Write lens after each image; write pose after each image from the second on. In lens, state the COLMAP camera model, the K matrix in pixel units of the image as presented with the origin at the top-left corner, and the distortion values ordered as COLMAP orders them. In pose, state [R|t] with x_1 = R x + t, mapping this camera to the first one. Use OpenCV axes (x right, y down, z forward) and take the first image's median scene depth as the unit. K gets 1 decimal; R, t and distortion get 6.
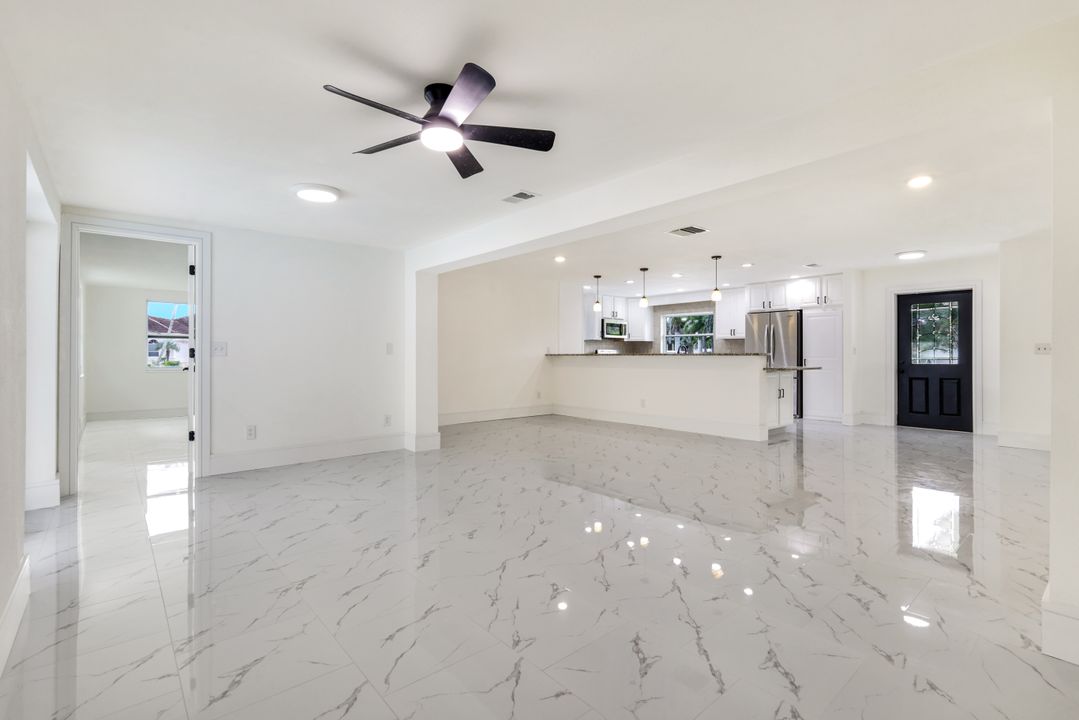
lens RADIAL K [[498.0, 0, 536.1], [0, 498.0, 355.7], [0, 0, 1]] dist [-0.000702, -0.000171]
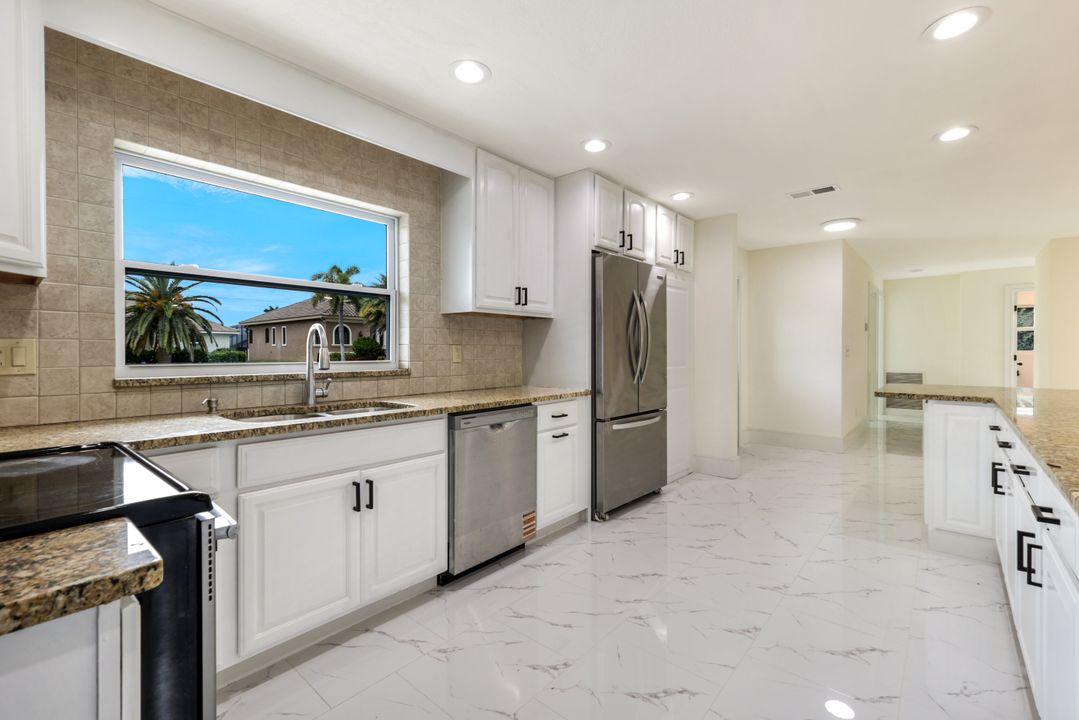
lens RADIAL K [[476.5, 0, 541.1], [0, 476.5, 350.6], [0, 0, 1]] dist [0.000519, -0.000014]
pose [[-0.153377, -0.001663, 0.988166, 0.091123], [0.001224, 0.999997, 0.001872, -0.012958], [-0.988167, 0.001496, -0.153374, 1.187809]]
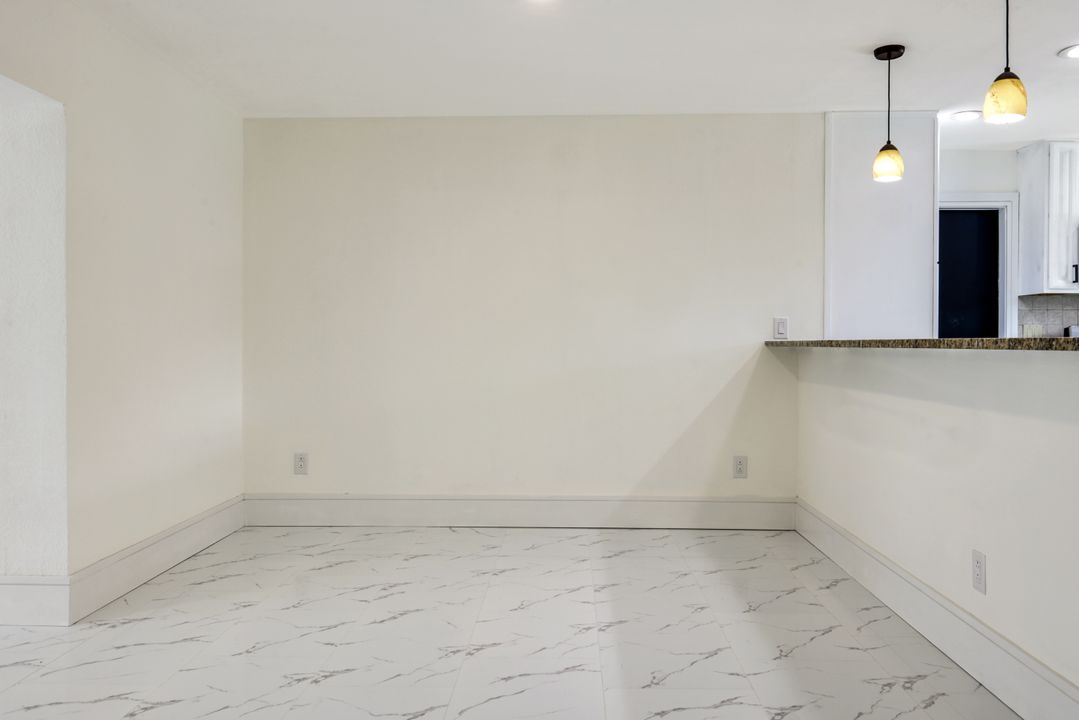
lens RADIAL K [[790.9, 0, 541.9], [0, 790.9, 348.3], [0, 0, 1]] dist [0.000609, -0.000995]
pose [[0.740123, 0.004278, -0.672458, 0.270174], [-0.000380, 0.999982, 0.005944, -0.001627], [0.672472, -0.004144, 0.740111, 0.555511]]
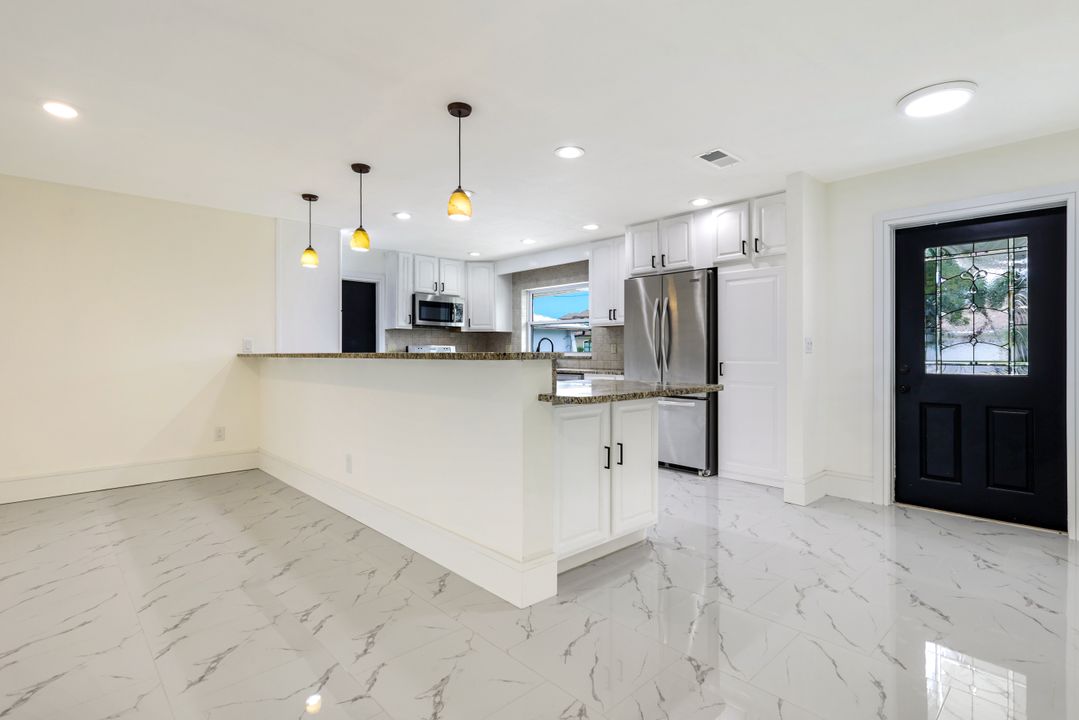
lens RADIAL K [[528.9, 0, 542.6], [0, 528.9, 355.1], [0, 0, 1]] dist [0.001005, 0.000215]
pose [[0.998507, -0.001837, 0.054595, 0.323074], [0.001666, 0.999994, 0.003169, -0.003079], [-0.054600, -0.003073, 0.998504, 0.459442]]
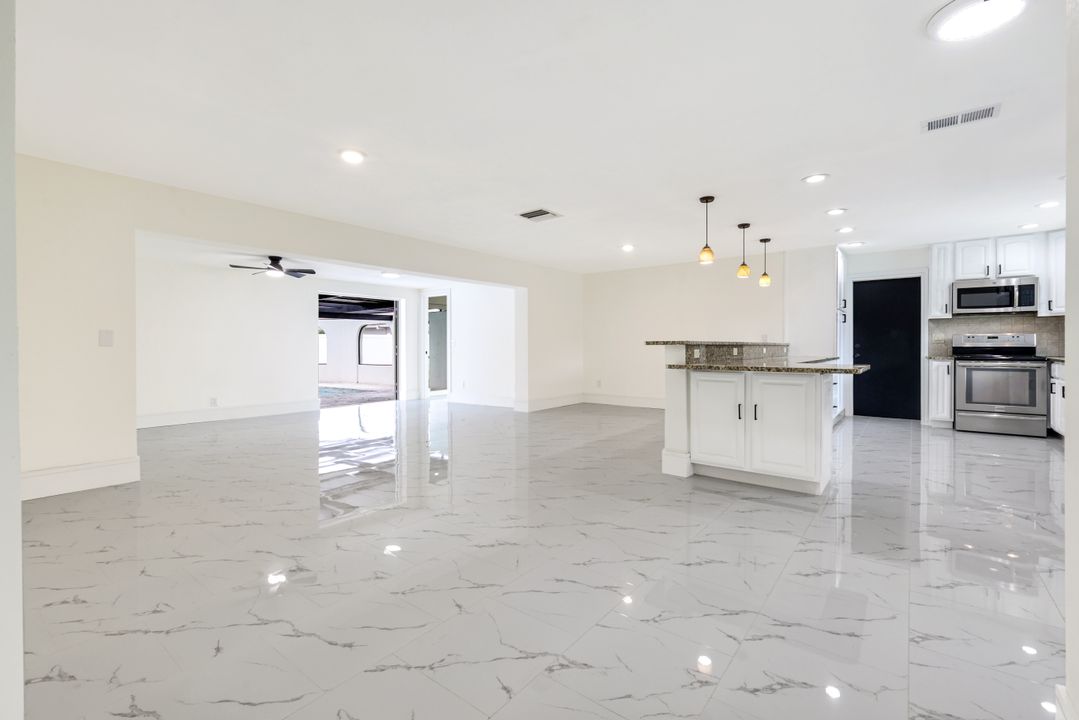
lens RADIAL K [[476.7, 0, 533.7], [0, 476.7, 348.8], [0, 0, 1]] dist [0.000093, 0.000422]
pose [[0.194822, 0.005285, -0.980824, 0.756807], [0.002360, 0.999980, 0.005857, 0.000651], [0.980836, -0.003456, 0.194806, 0.511899]]
